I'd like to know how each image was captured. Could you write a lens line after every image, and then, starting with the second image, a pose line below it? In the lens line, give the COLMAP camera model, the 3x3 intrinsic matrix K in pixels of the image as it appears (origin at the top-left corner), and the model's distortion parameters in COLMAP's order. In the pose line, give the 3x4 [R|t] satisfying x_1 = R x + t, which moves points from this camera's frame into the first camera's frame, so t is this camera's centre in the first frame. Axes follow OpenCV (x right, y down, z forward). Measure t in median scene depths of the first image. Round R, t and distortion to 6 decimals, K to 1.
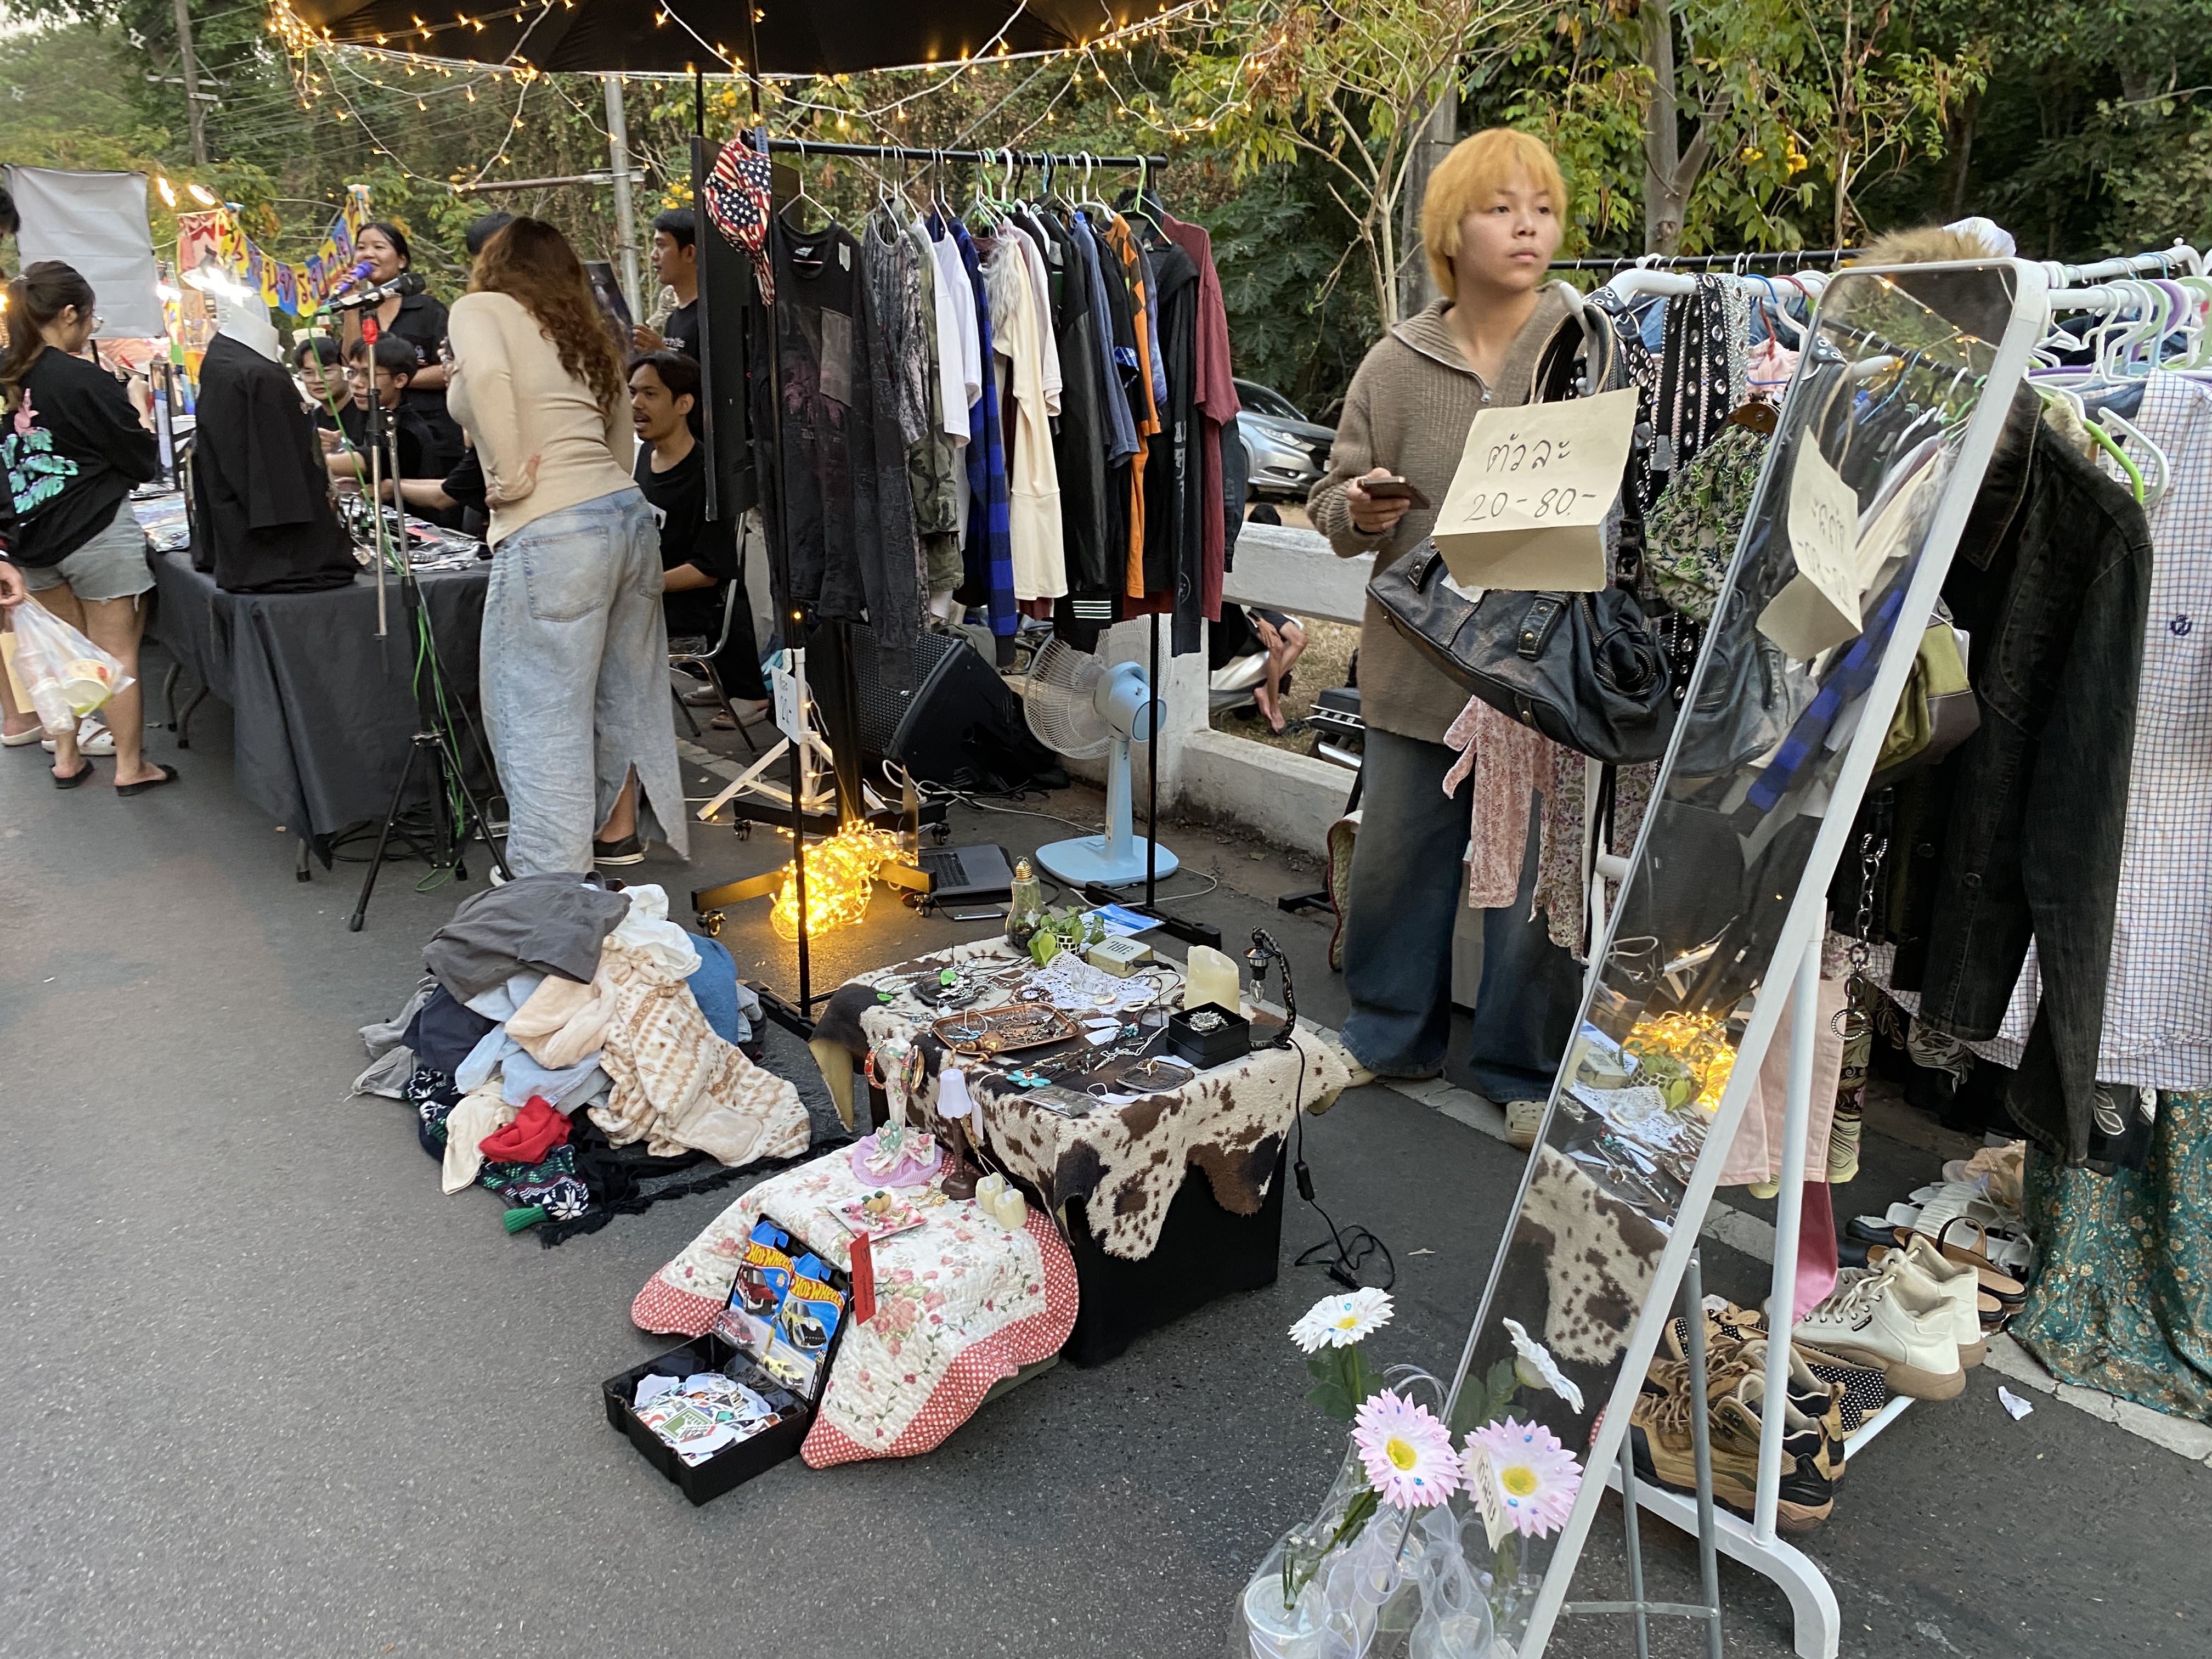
lens RADIAL K [[1655.0, 0, 1101.0], [0, 1655.0, 825.8], [0, 0, 1]] dist [0.014862, -0.022751]
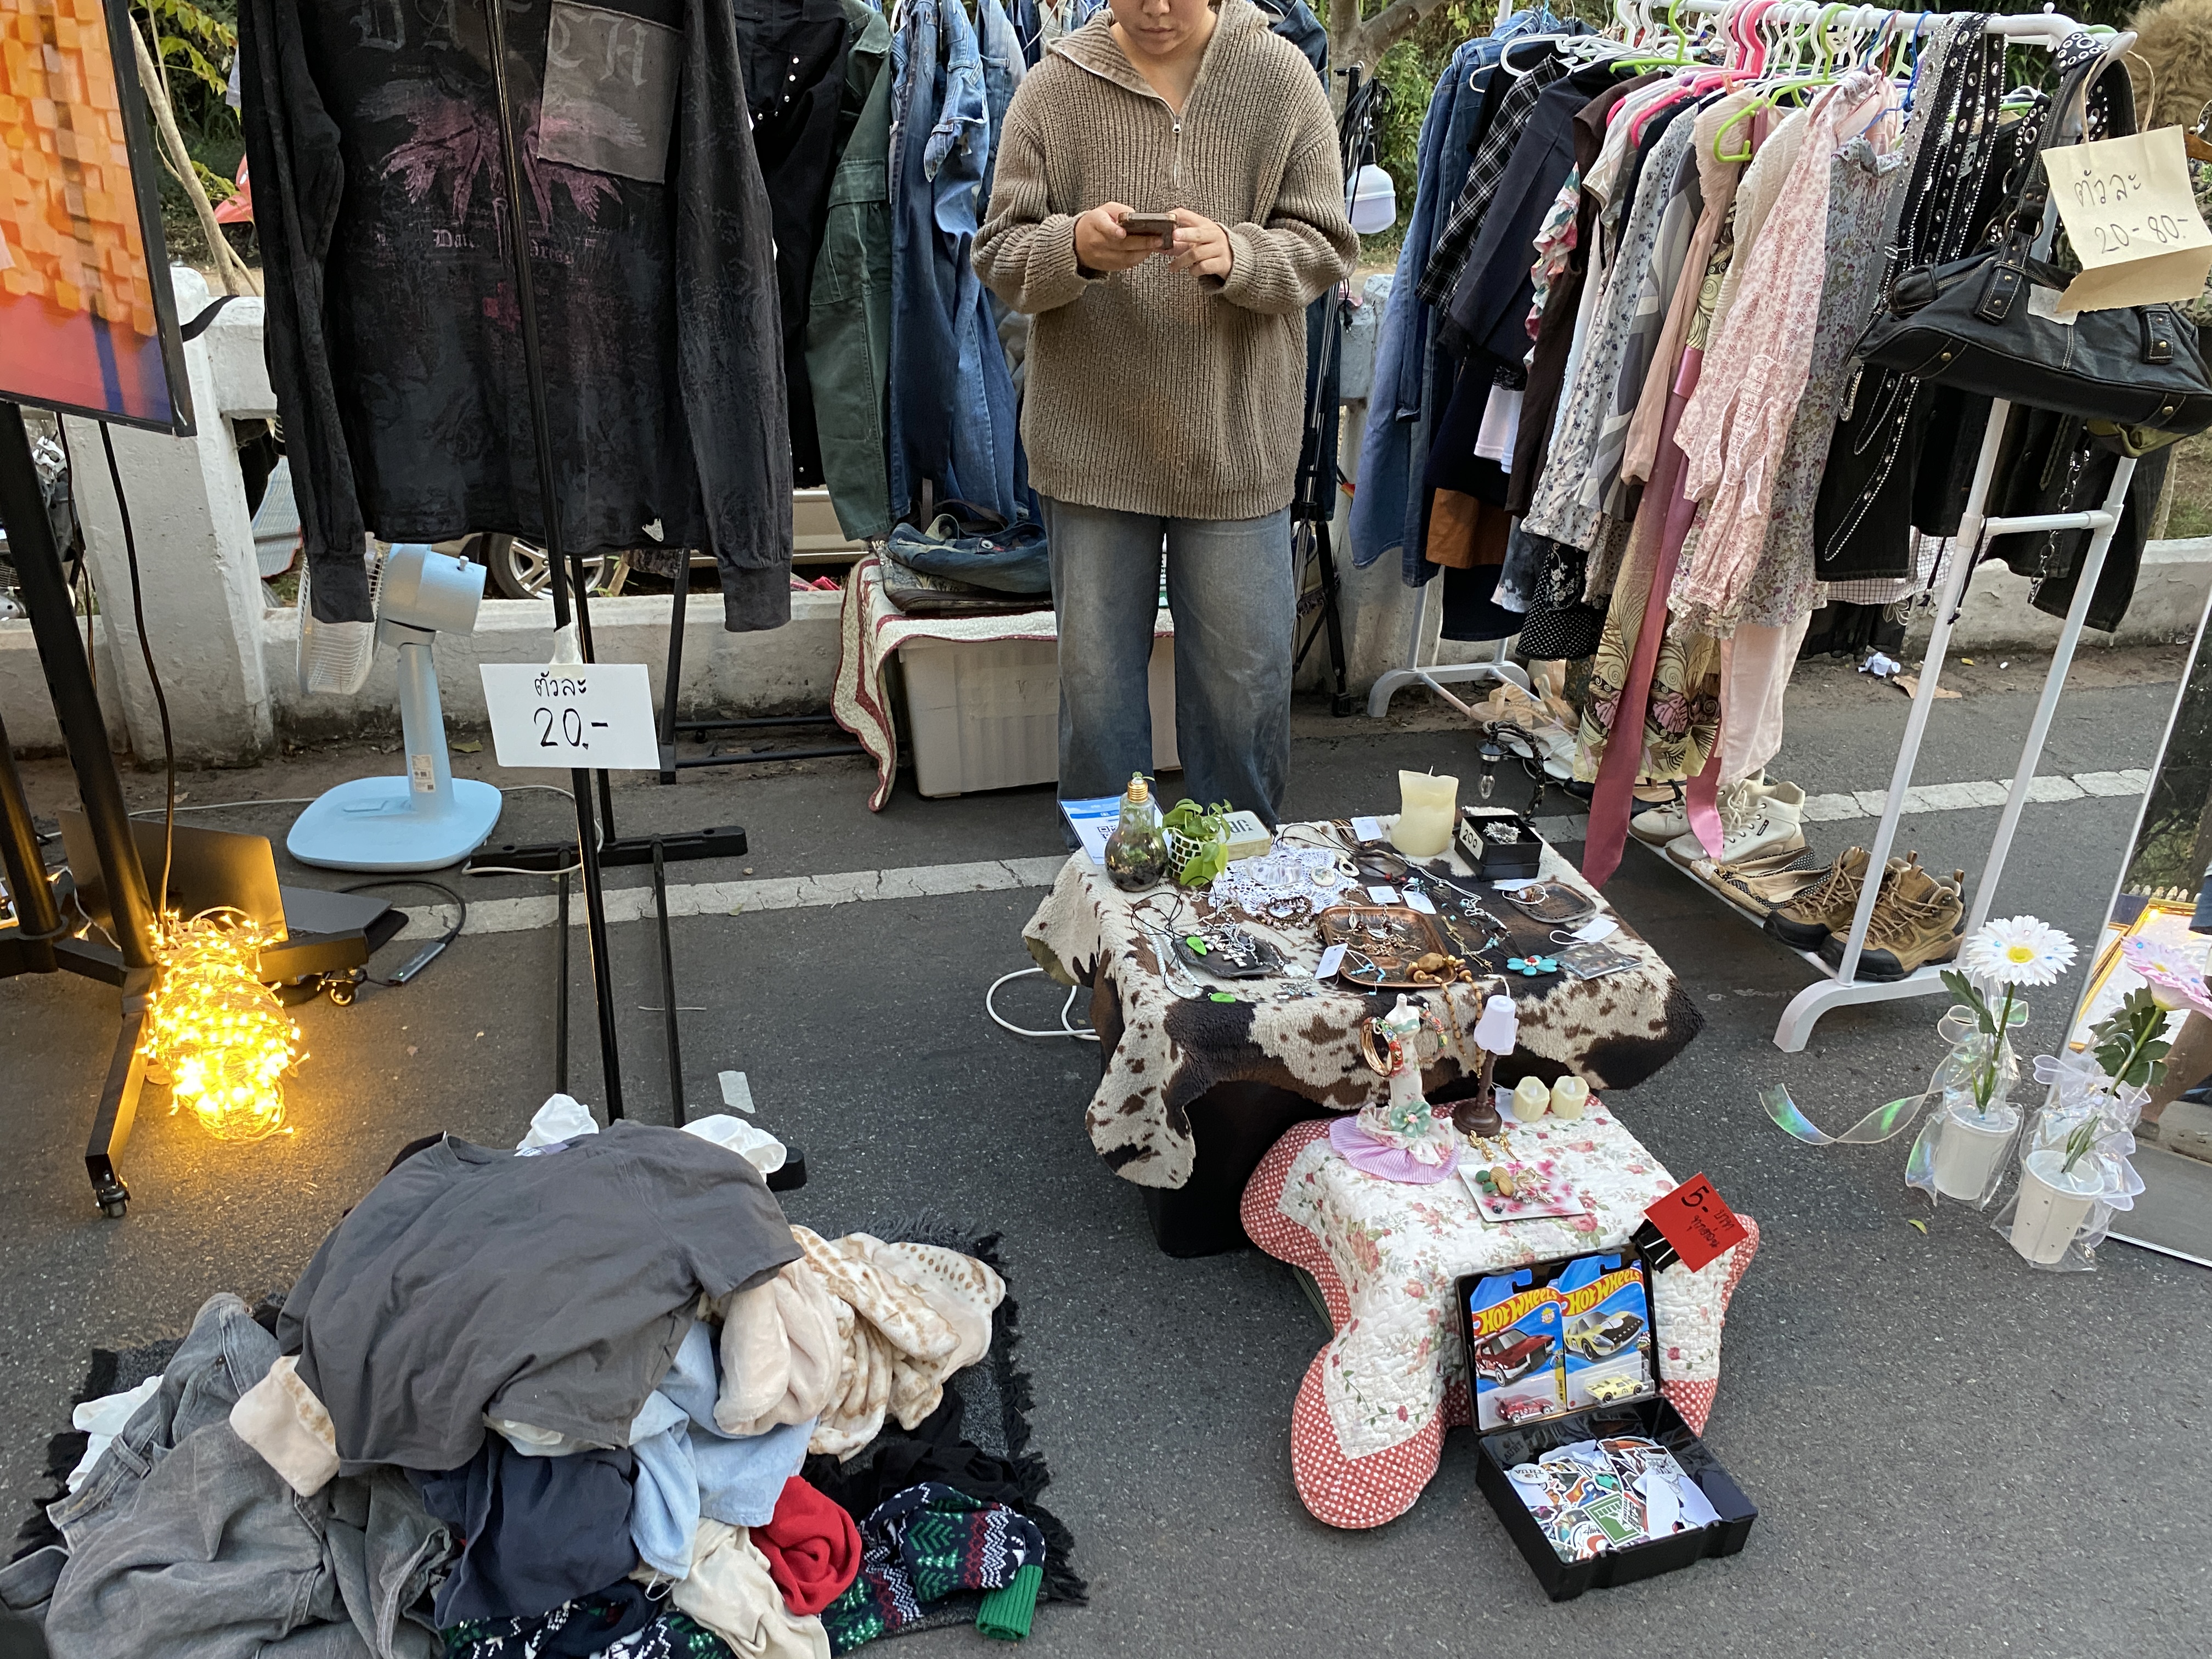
lens RADIAL K [[1655.0, 0, 1103.0], [0, 1655.0, 826.8], [0, 0, 1]] dist [0.014862, -0.022751]
pose [[0.434007, -0.388841, 0.812675, -0.393417], [0.233256, 0.919801, 0.315528, -0.116867], [-0.870189, 0.052620, 0.489900, 0.357871]]
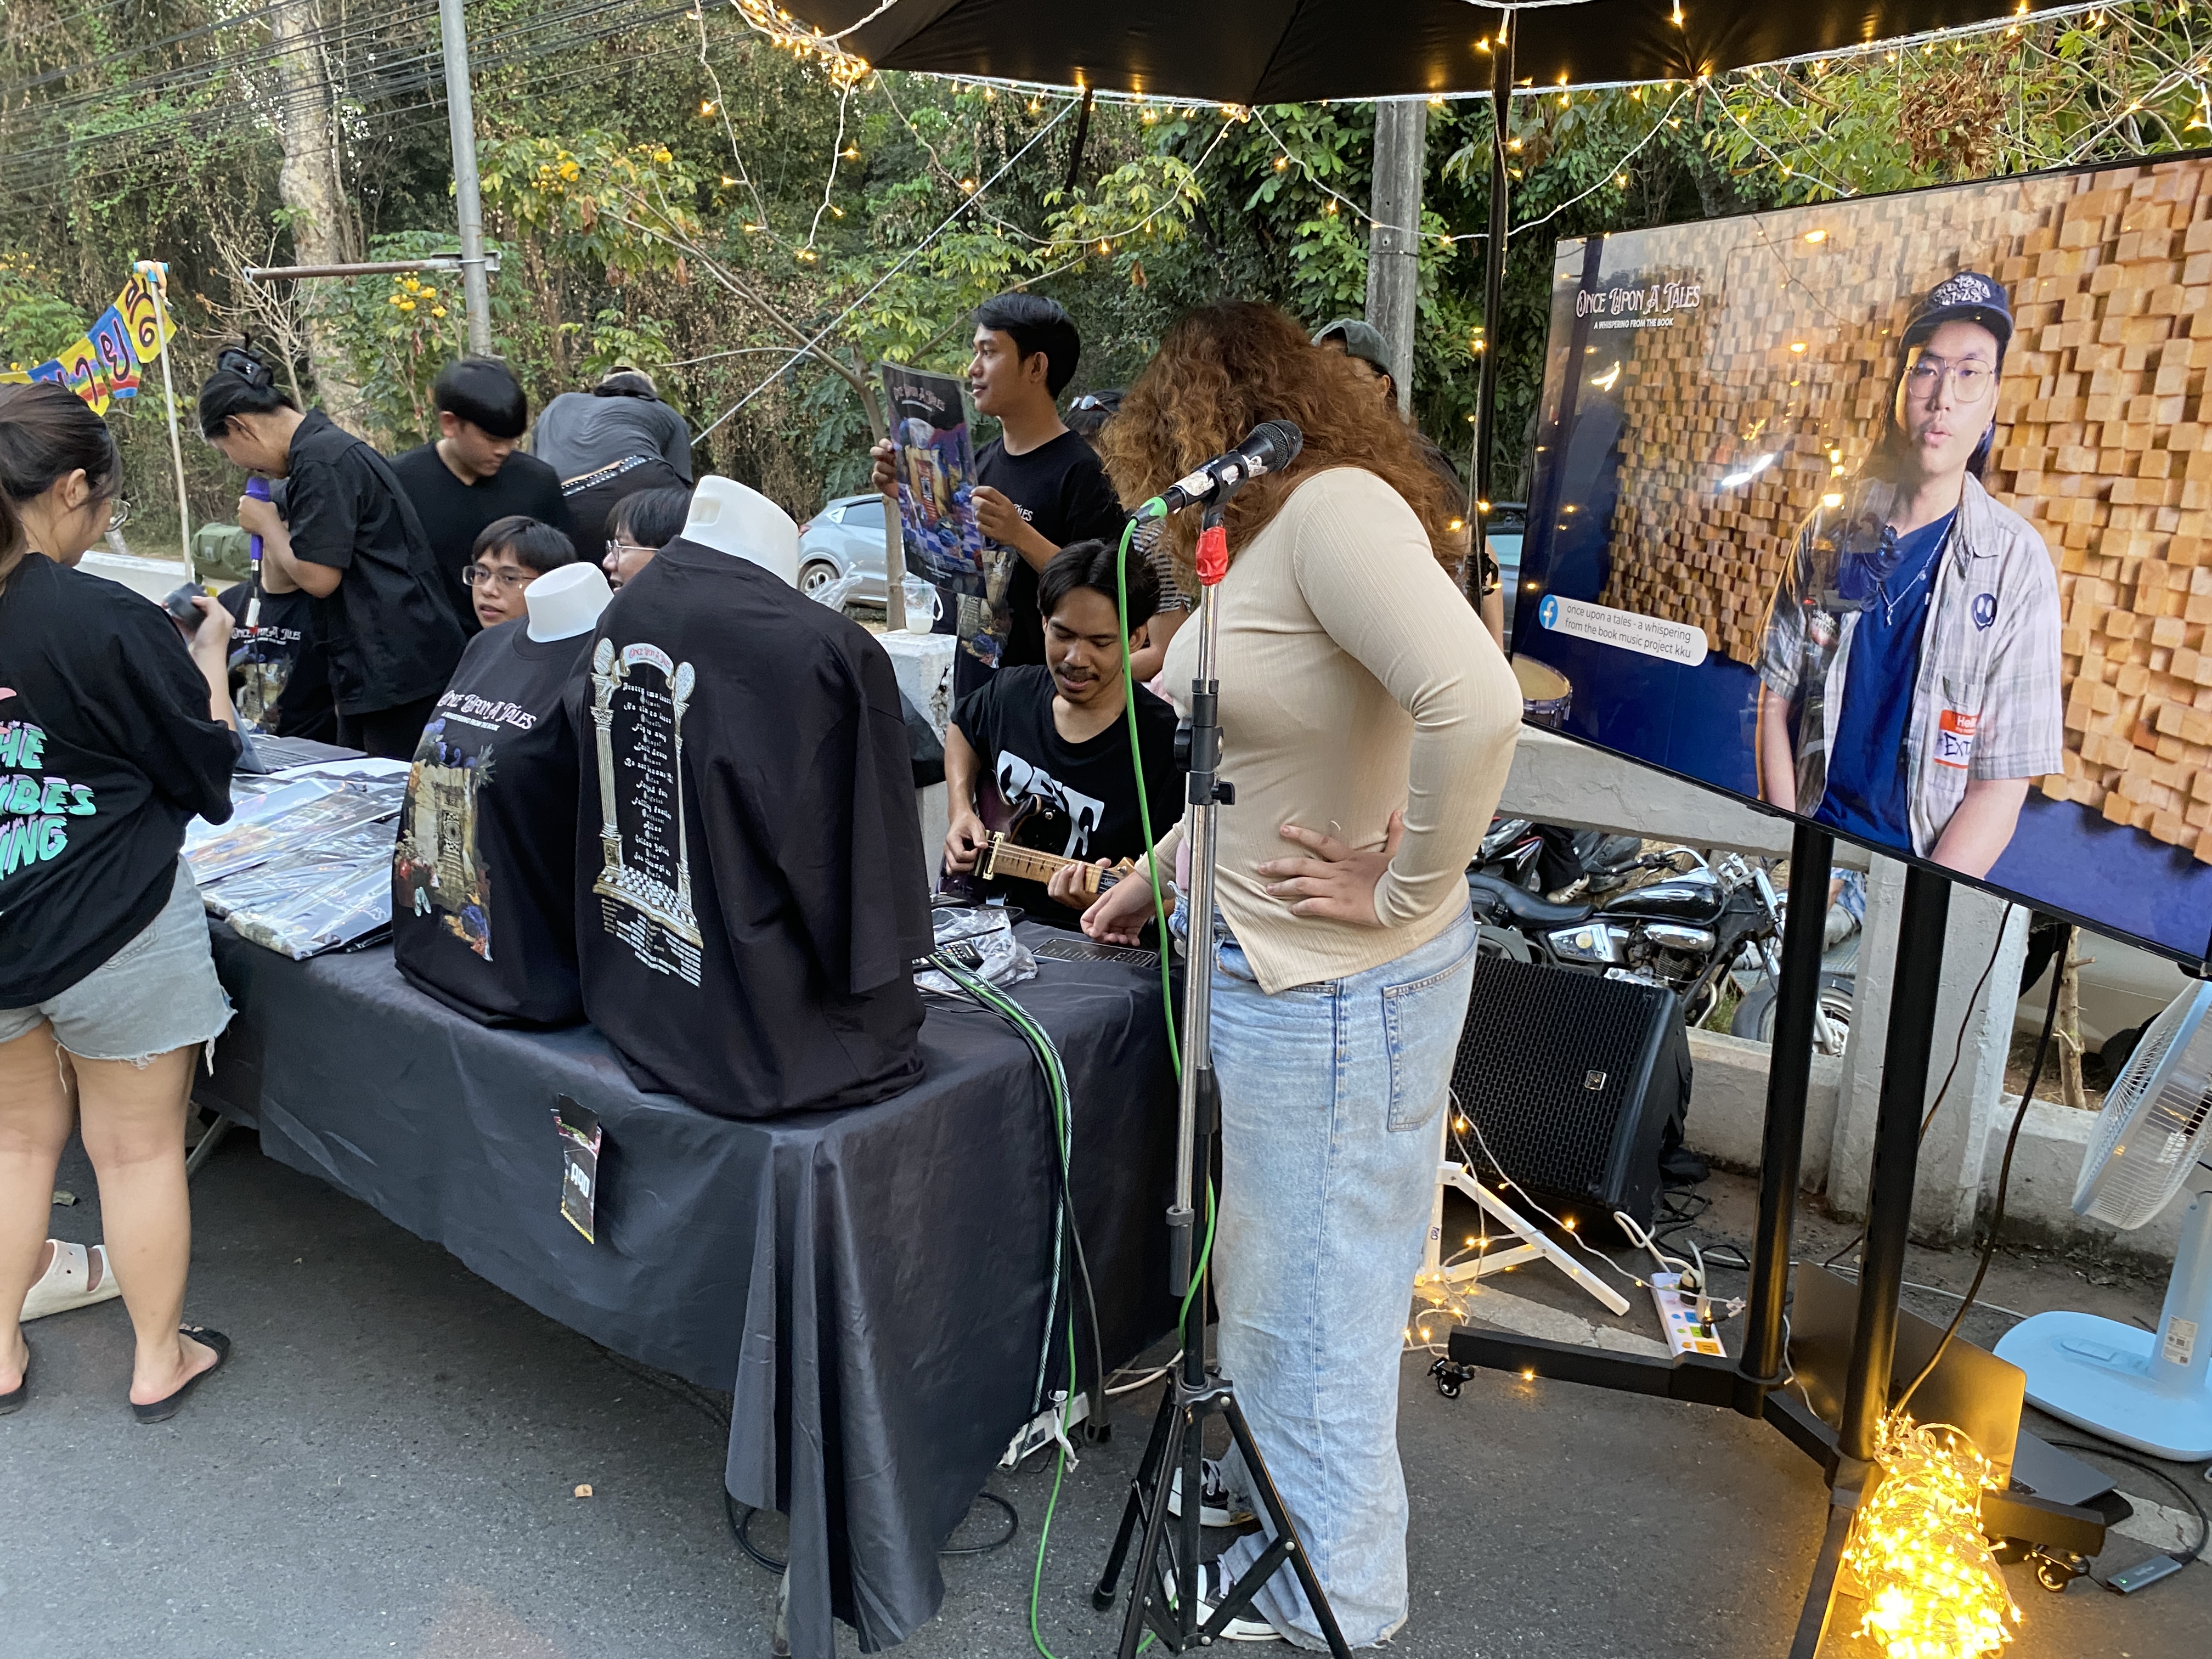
lens RADIAL K [[1655.0, 0, 1091.1], [0, 1655.0, 843.5], [0, 0, 1]] dist [0.014862, -0.022751]
pose [[0.967383, -0.056544, 0.246926, -0.447760], [0.069582, 0.996588, -0.044390, -0.158257], [-0.243574, 0.060124, 0.968017, 0.454772]]
